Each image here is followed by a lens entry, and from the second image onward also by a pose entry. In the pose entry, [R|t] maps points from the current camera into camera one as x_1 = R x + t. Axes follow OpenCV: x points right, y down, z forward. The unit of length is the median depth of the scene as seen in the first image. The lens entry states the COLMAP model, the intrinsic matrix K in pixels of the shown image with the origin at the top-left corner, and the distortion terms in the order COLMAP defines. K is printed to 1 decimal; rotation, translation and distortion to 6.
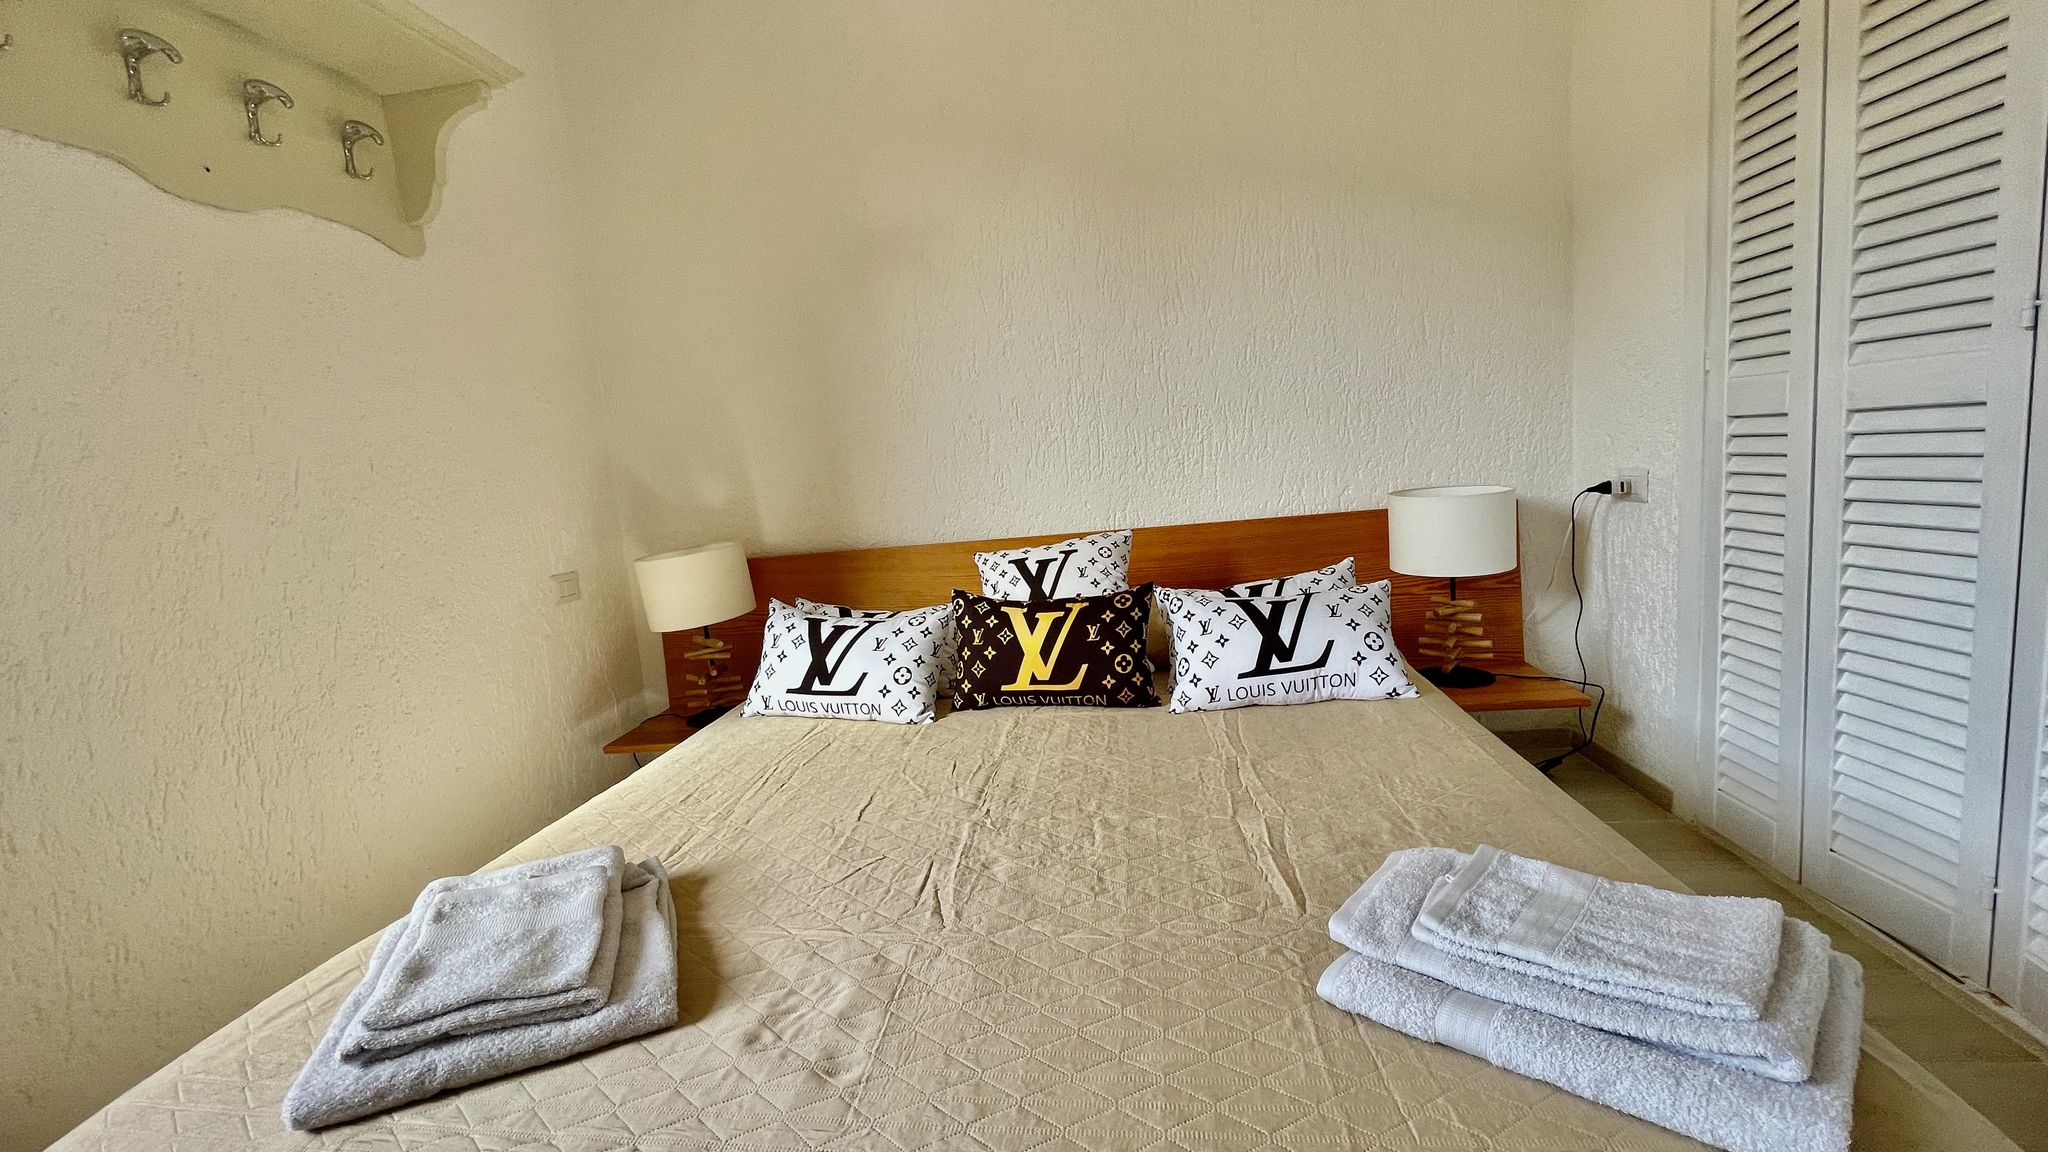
lens RADIAL K [[826.6, 0, 1025.1], [0, 826.6, 572.7], [0, 0, 1]] dist [-0.004518, 0.001708]
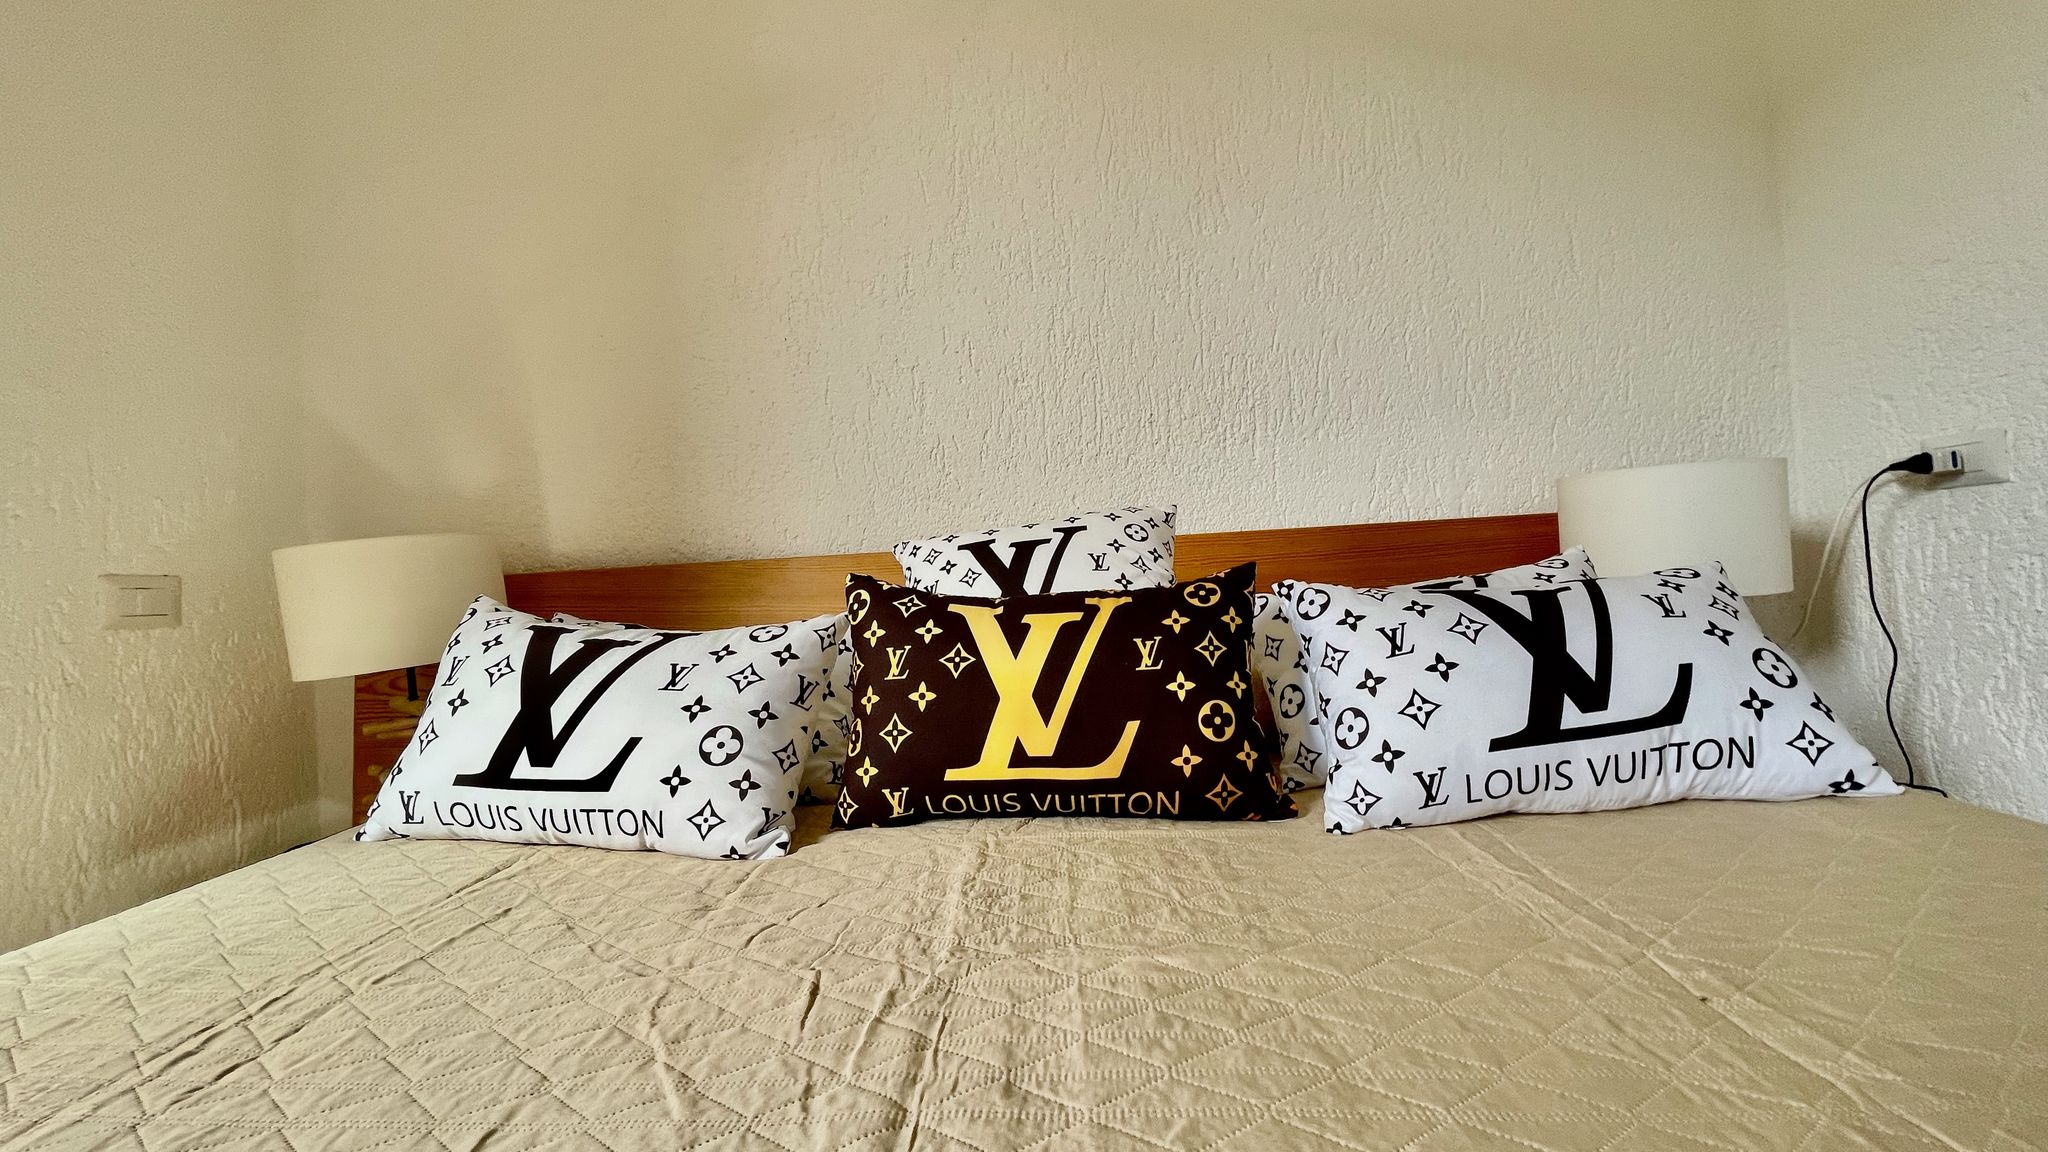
lens RADIAL K [[826.6, 0, 1026.8], [0, 826.6, 568.5], [0, 0, 1]] dist [-0.004518, 0.001708]
pose [[0.994771, 0.032680, 0.096764, -0.031861], [-0.017194, 0.987490, -0.156742, 0.098448], [-0.100676, 0.154259, 0.982888, 0.537275]]
